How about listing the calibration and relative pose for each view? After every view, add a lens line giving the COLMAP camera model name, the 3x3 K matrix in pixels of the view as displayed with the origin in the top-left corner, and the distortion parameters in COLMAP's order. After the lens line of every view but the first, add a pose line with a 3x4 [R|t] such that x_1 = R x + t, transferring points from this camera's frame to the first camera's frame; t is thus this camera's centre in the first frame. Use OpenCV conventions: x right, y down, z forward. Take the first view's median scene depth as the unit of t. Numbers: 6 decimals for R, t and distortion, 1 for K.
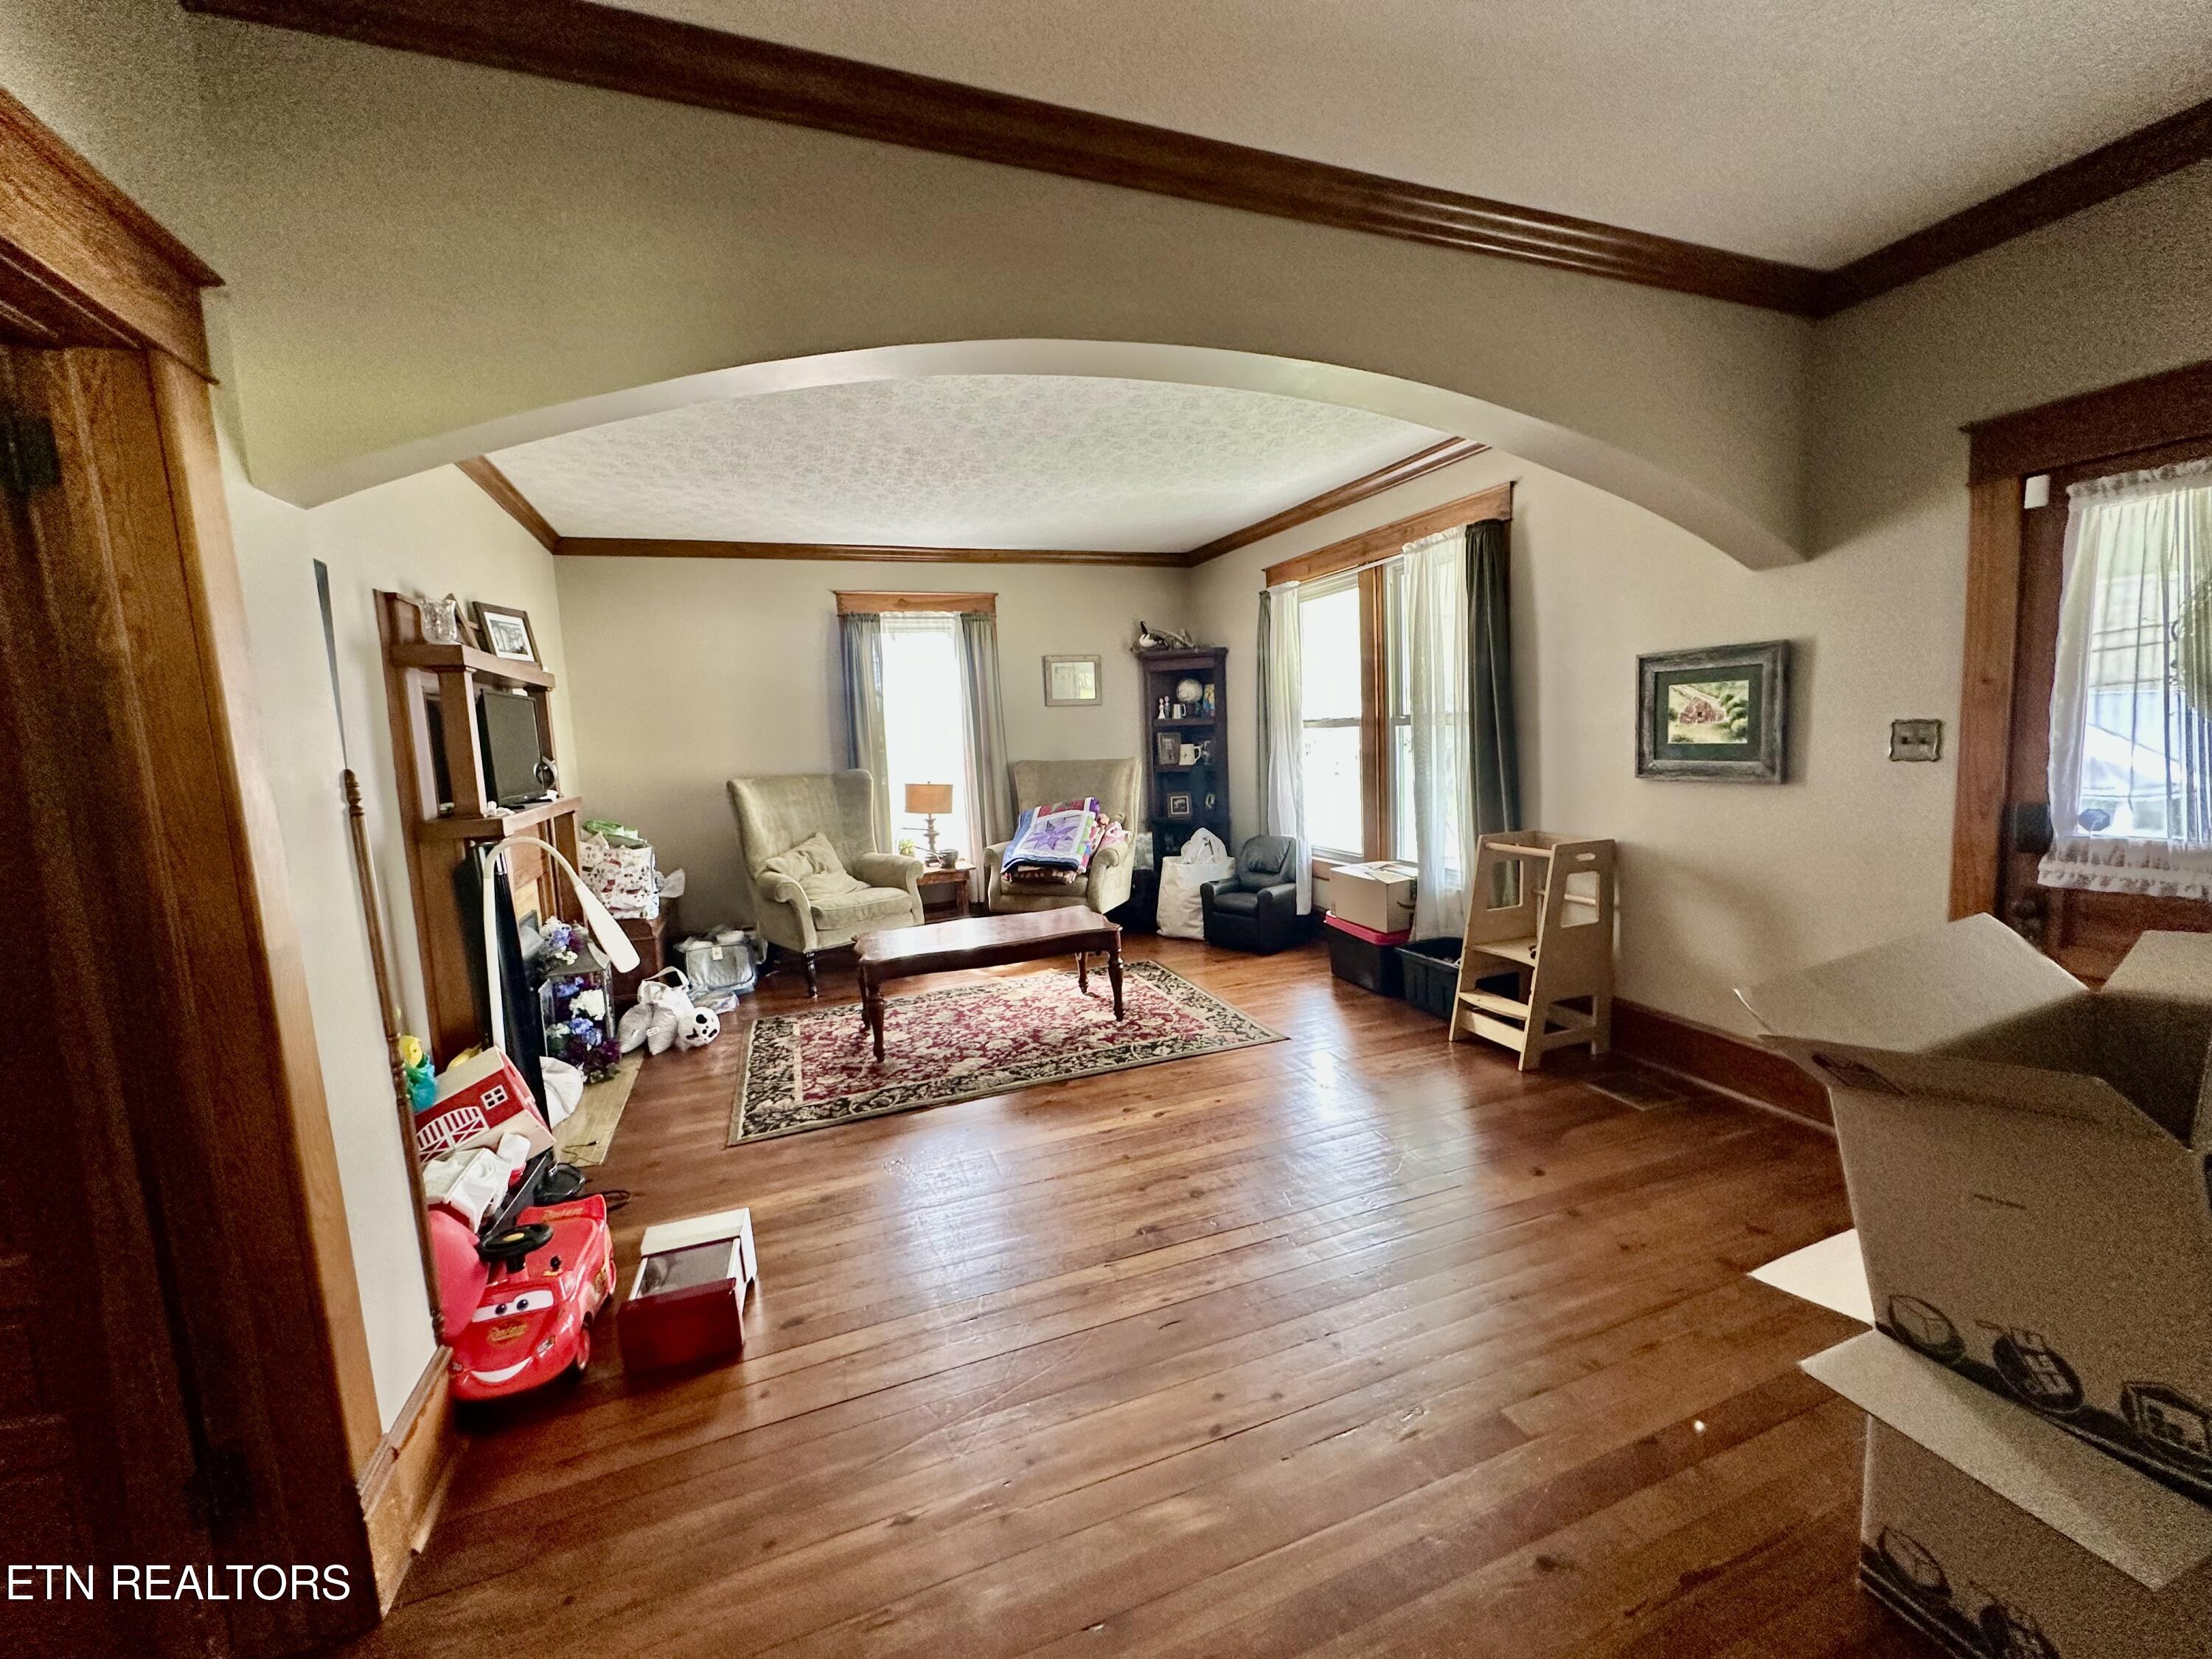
lens RADIAL K [[881.4, 0, 1111.6], [0, 881.4, 828.5], [0, 0, 1]] dist [0.001267, 0.000367]
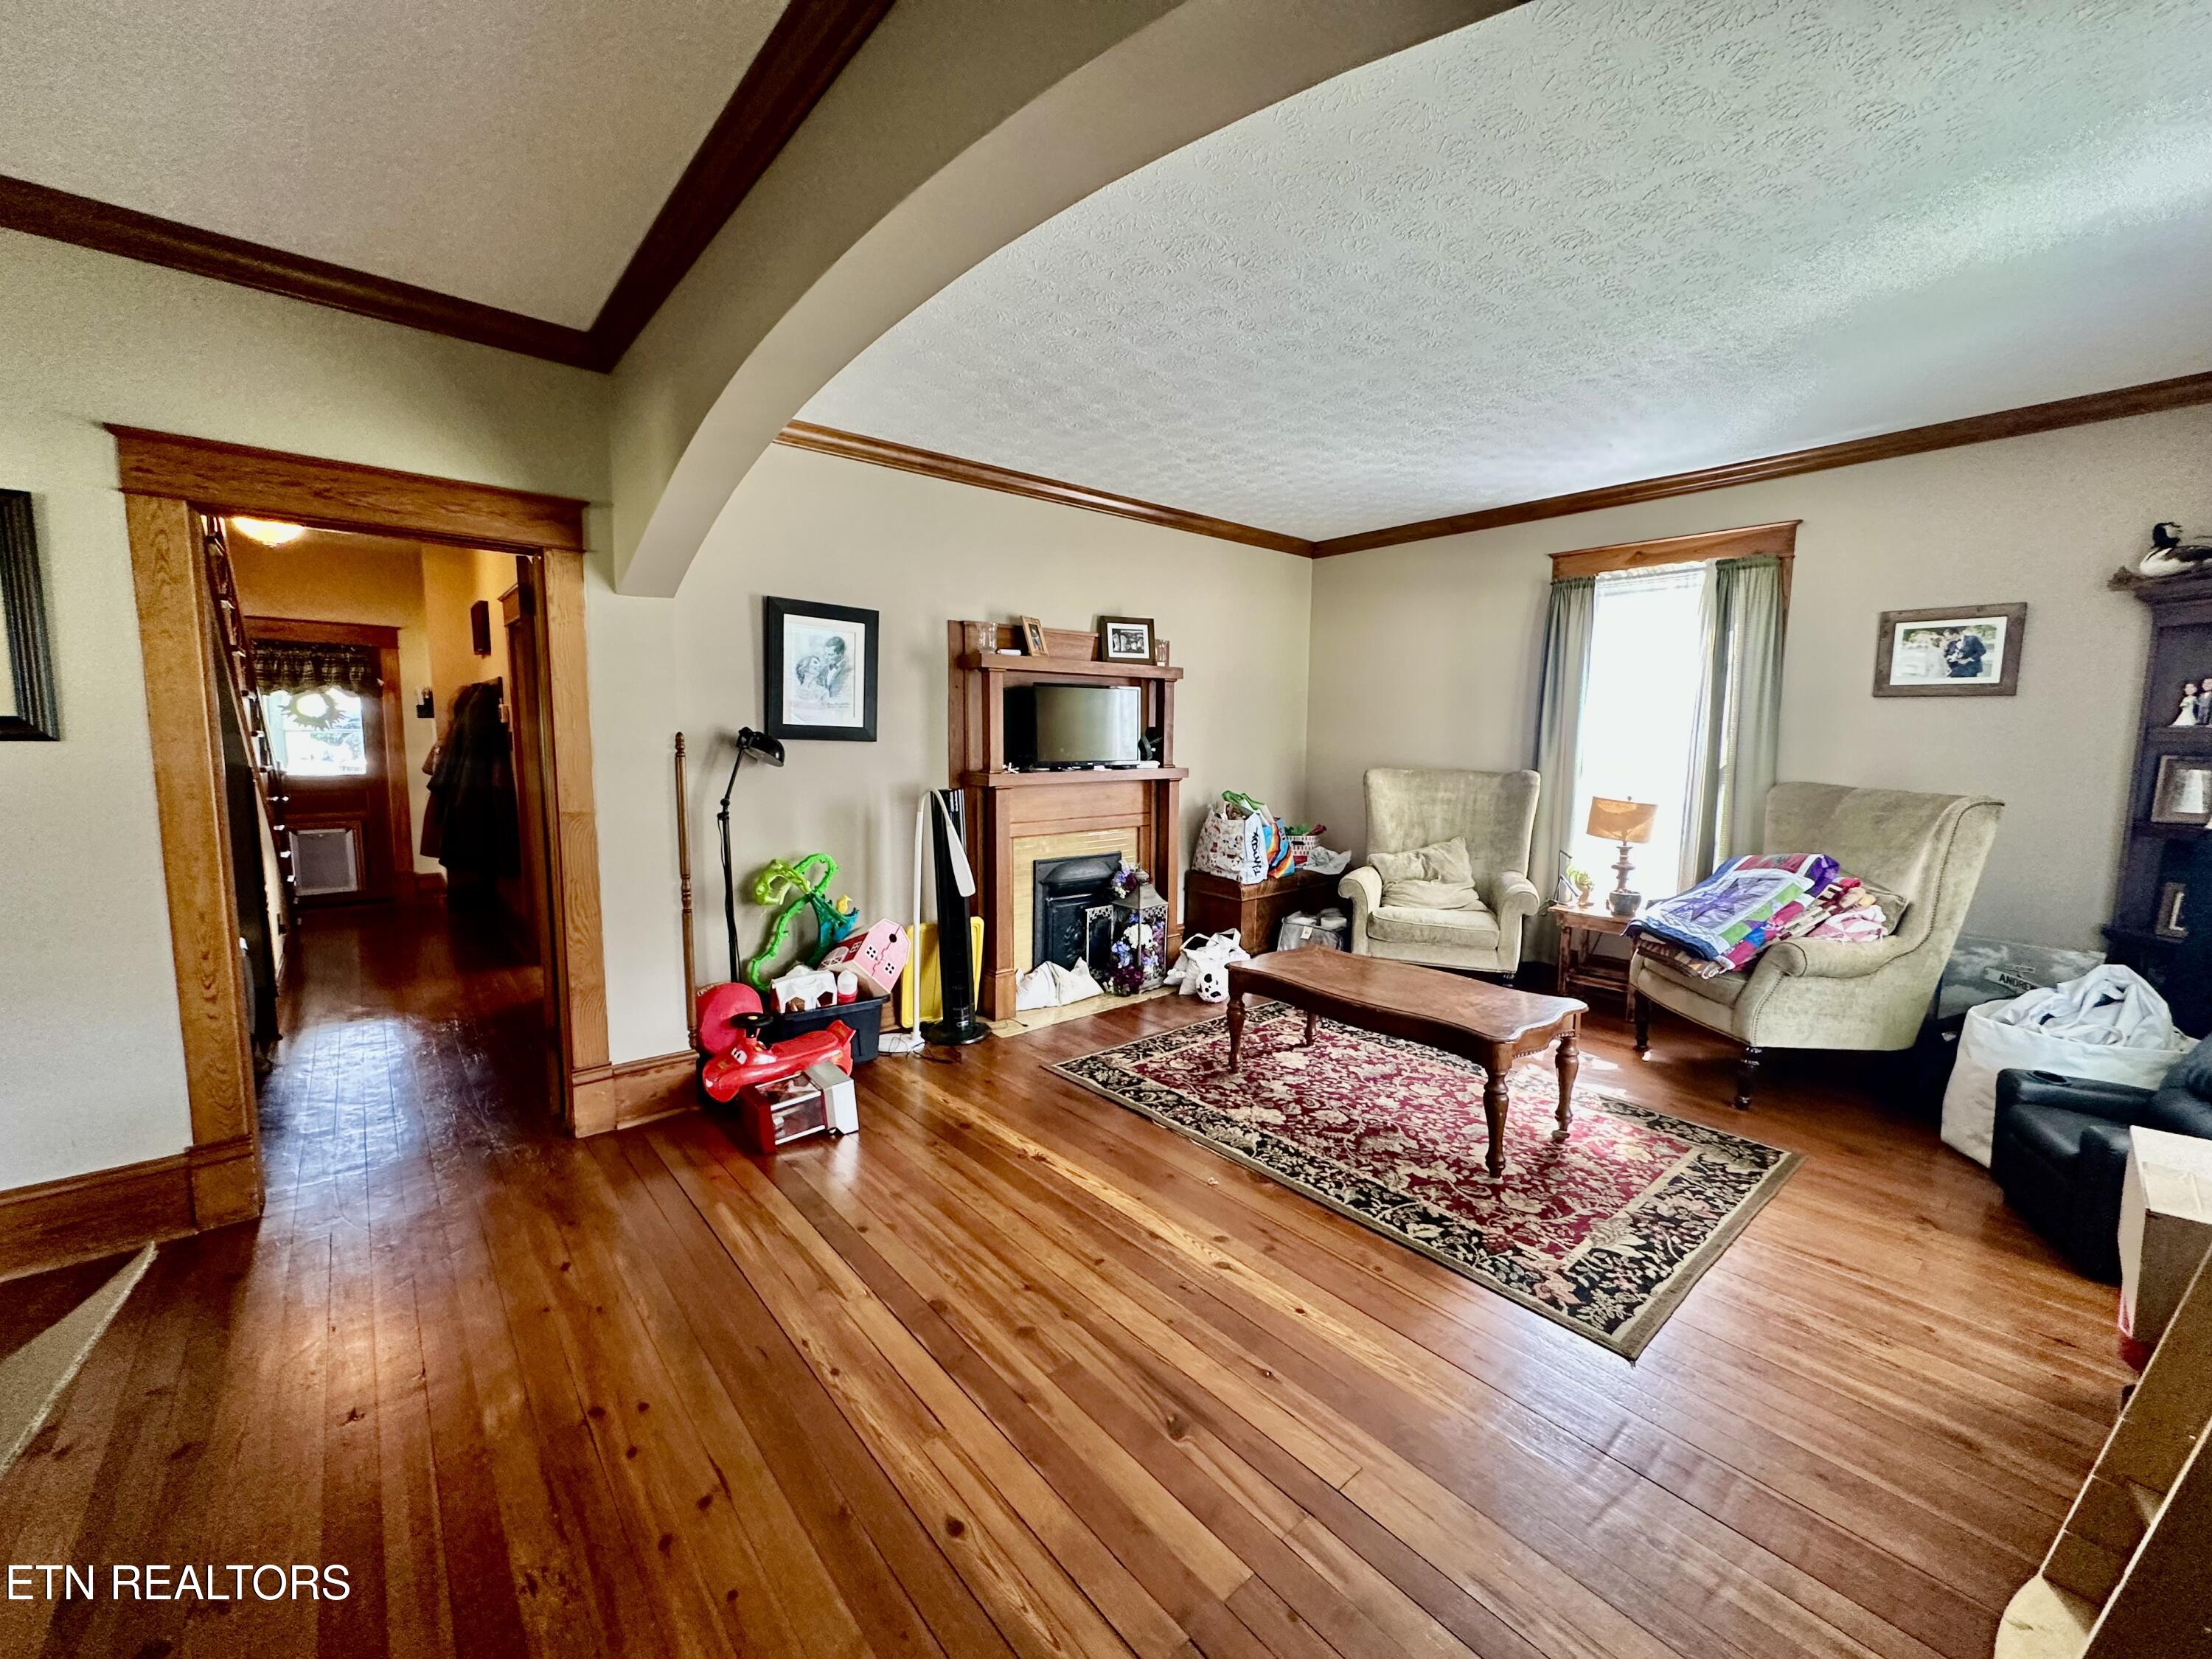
lens RADIAL K [[881.4, 0, 1108.1], [0, 881.4, 832.4], [0, 0, 1]] dist [0.001267, 0.000367]
pose [[0.337186, 0.155486, -0.928509, 0.520664], [-0.130610, 0.984455, 0.117424, -0.082353], [0.932334, 0.081679, 0.352252, 0.506196]]
